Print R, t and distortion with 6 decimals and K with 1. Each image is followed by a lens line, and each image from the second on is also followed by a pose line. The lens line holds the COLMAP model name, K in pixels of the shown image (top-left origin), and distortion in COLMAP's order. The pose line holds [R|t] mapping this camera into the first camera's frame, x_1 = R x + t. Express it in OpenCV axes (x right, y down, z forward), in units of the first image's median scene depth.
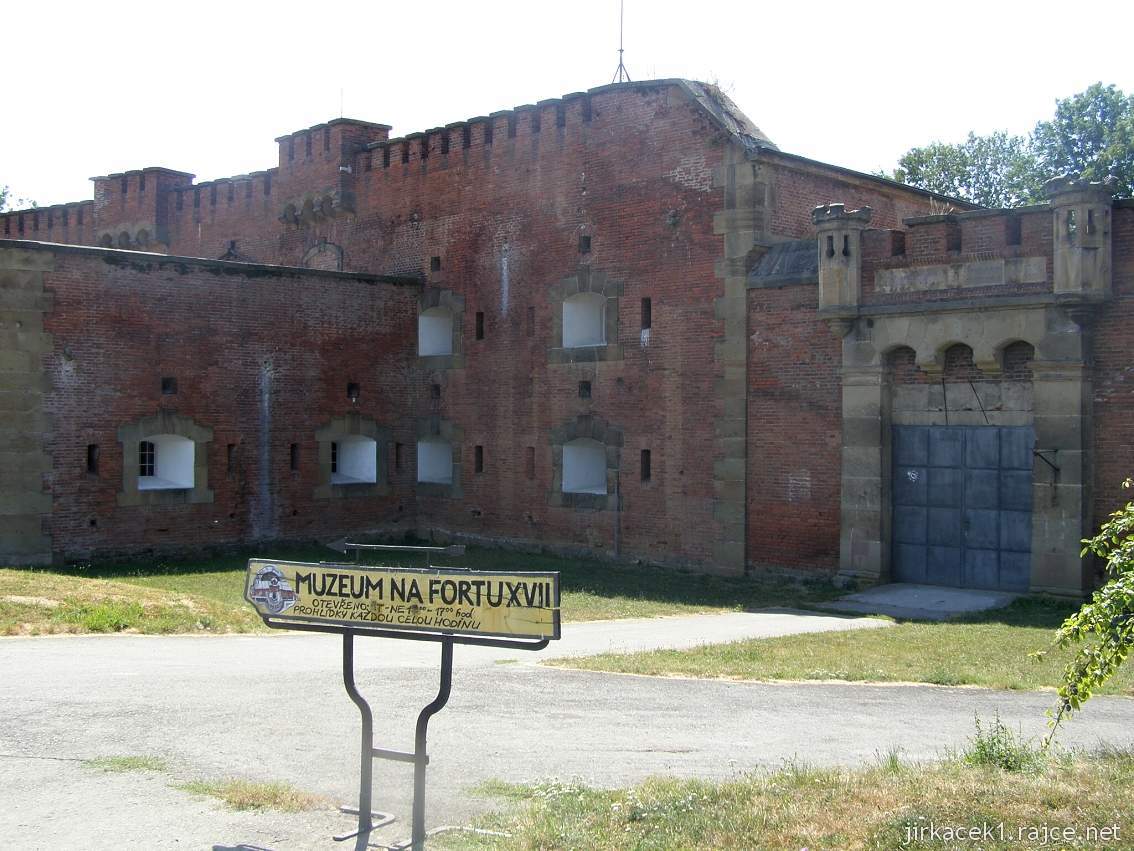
lens RADIAL K [[1270.2, 0, 567.0], [0, 1270.2, 425.5], [0, 0, 1]] dist [-0.163204, 0.002895]
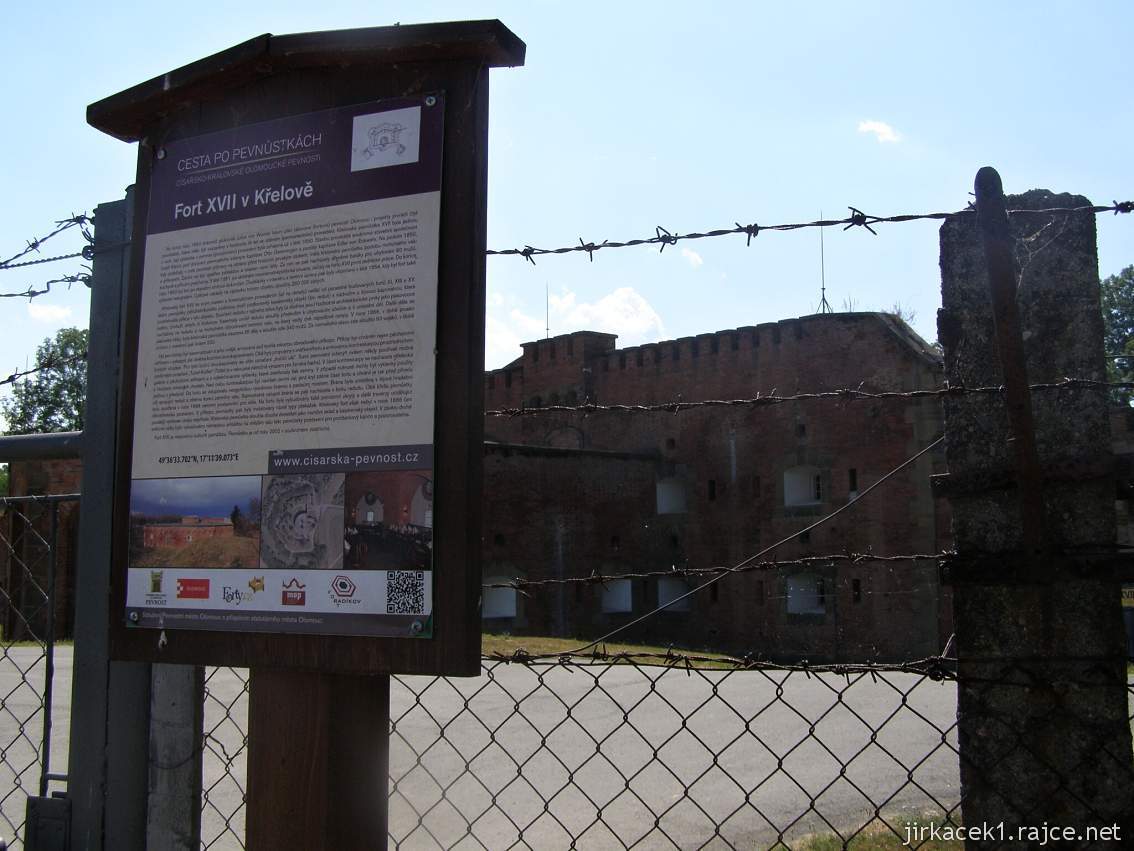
lens RADIAL K [[1238.8, 0, 567.0], [0, 1238.8, 425.5], [0, 0, 1]] dist [-0.204622, 0.002848]
pose [[0.999446, -0.020642, -0.026096, -0.195977], [0.017422, 0.992848, -0.118105, 0.003849], [0.028348, 0.117585, 0.992658, -0.311267]]
